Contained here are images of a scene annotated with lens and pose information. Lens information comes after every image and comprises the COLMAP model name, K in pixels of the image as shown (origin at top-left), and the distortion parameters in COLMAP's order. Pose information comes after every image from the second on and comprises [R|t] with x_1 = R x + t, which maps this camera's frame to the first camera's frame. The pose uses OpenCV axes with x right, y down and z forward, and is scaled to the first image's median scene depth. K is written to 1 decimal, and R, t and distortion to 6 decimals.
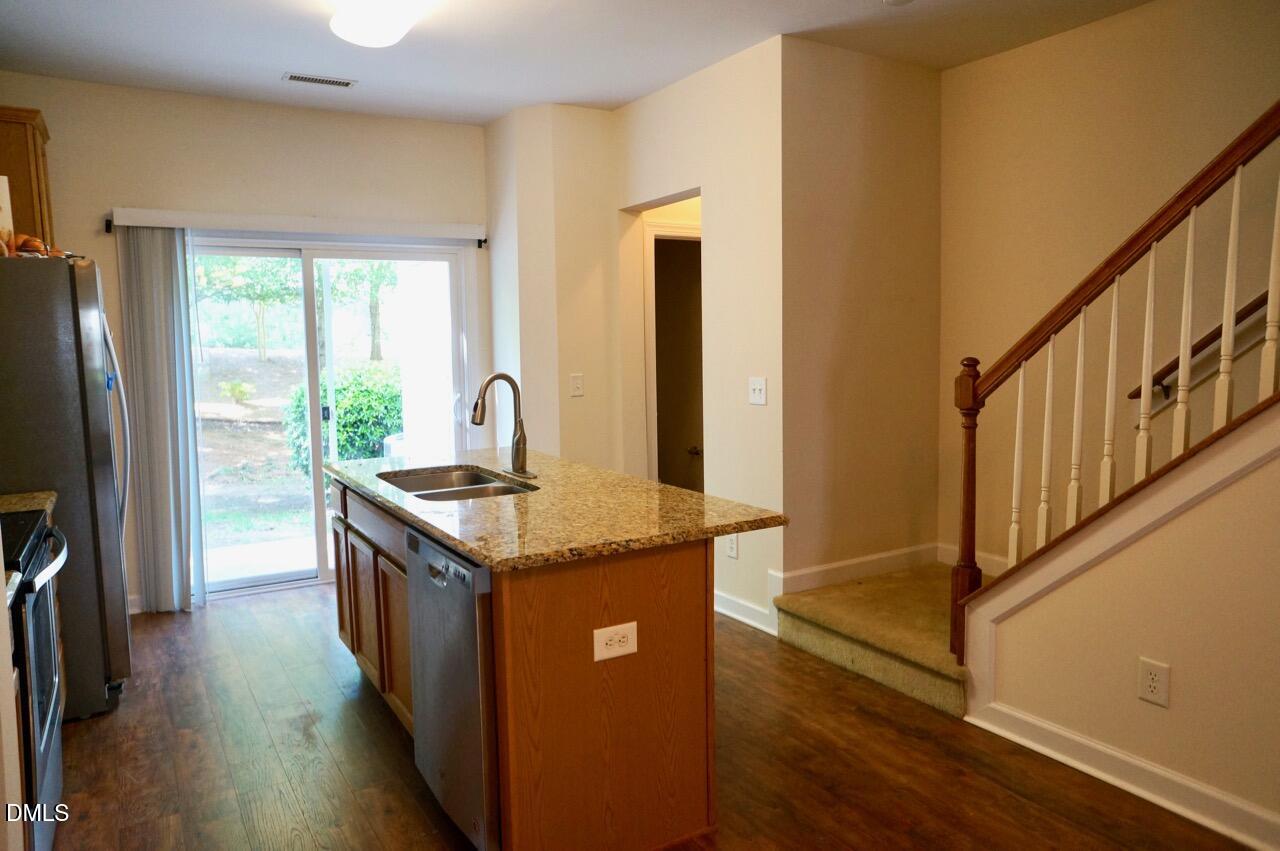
lens RADIAL K [[870.3, 0, 637.3], [0, 870.3, 416.6], [0, 0, 1]] dist [-0.066510, 0.096033]
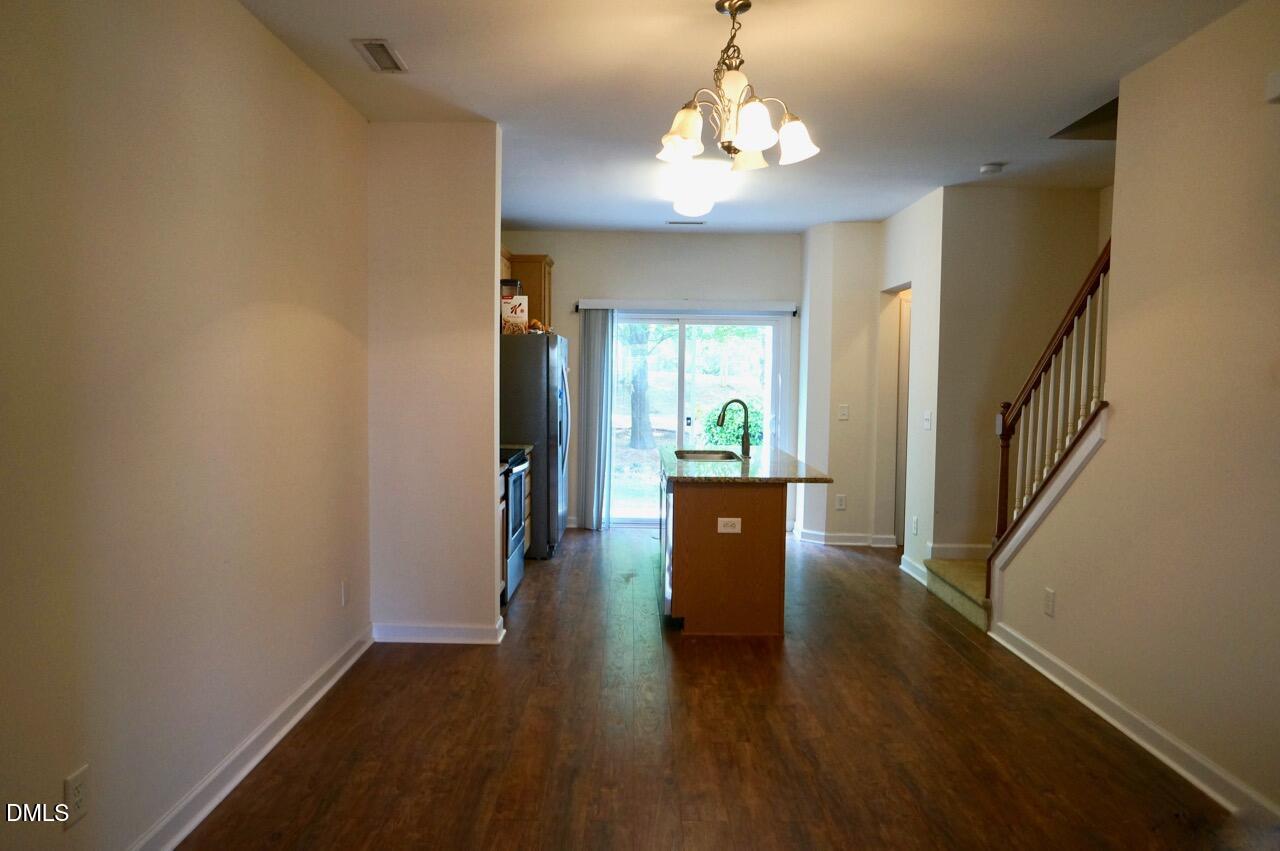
lens RADIAL K [[870.3, 0, 637.3], [0, 870.3, 416.6], [0, 0, 1]] dist [-0.066510, 0.096033]
pose [[0.858201, 0.056051, -0.510244, 0.483157], [-0.074396, 0.997107, -0.015596, 0.024838], [0.507893, 0.051345, 0.859888, -0.541954]]
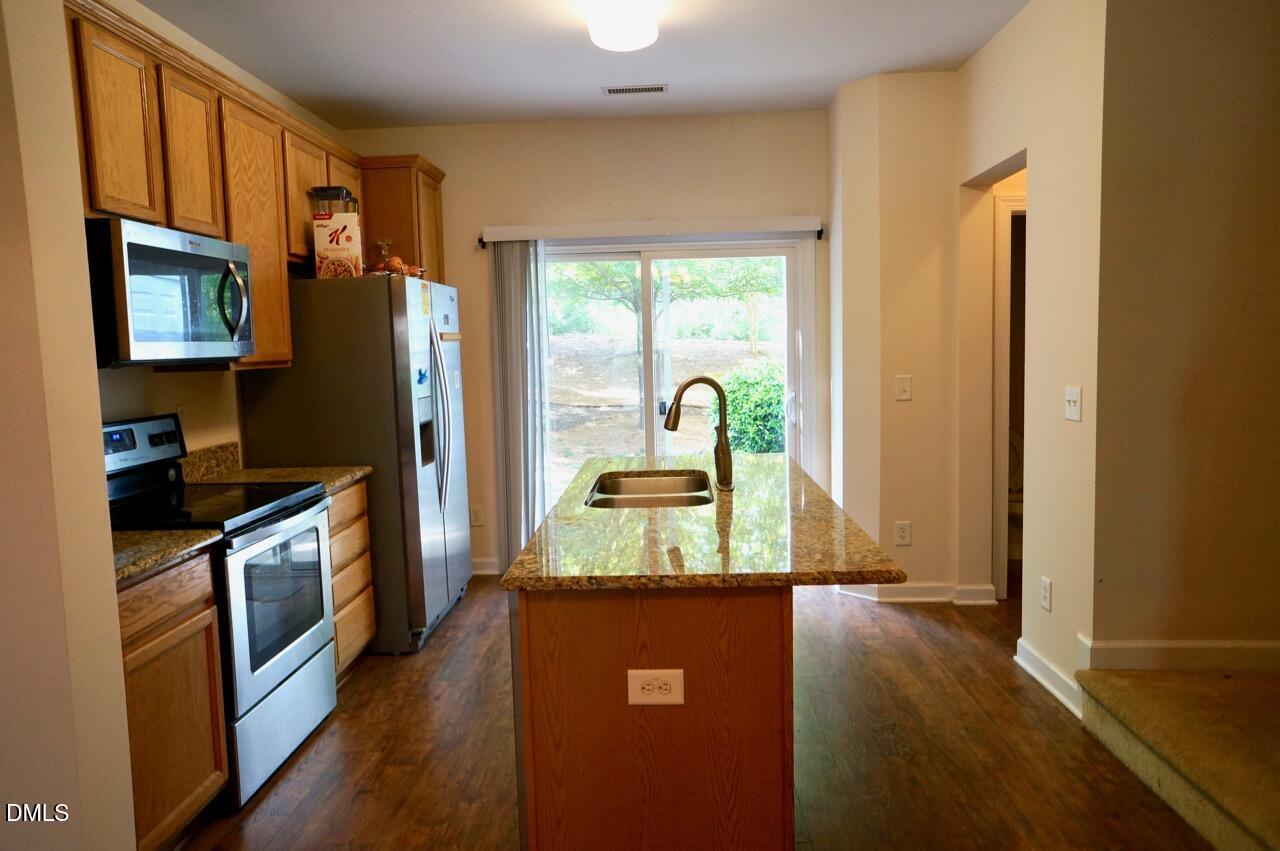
lens RADIAL K [[870.3, 0, 637.3], [0, 870.3, 416.6], [0, 0, 1]] dist [-0.066510, 0.096033]
pose [[0.835402, 0.043339, -0.547928, 0.244492], [-0.038017, 0.999055, 0.021057, -0.019337], [0.548323, 0.003239, 0.836261, 0.142673]]
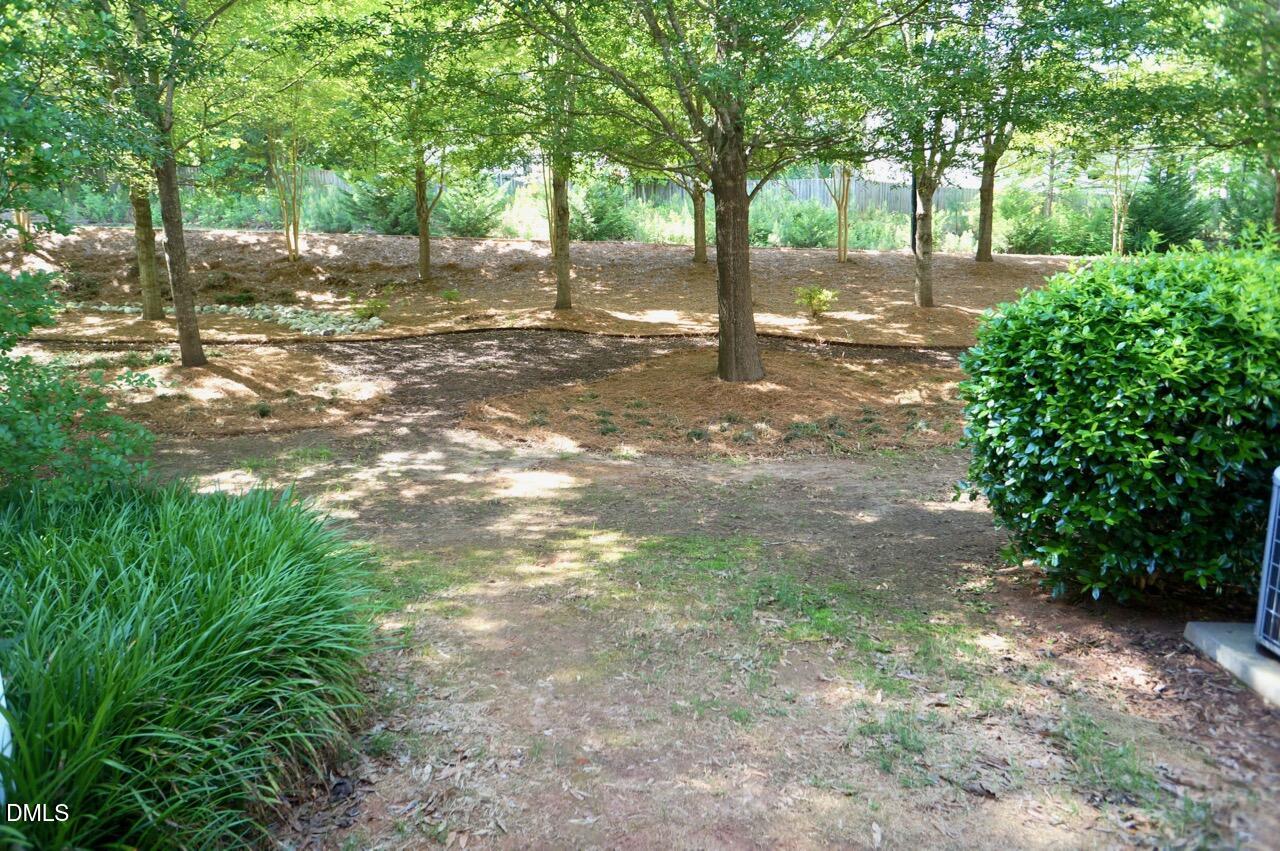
lens RADIAL K [[870.3, 0, 637.3], [0, 870.3, 416.6], [0, 0, 1]] dist [-0.066510, 0.096033]
pose [[0.815998, 0.101761, -0.569028, -0.696591], [-0.039612, 0.991913, 0.120582, -0.063683], [0.576697, -0.075854, 0.813429, 1.315417]]
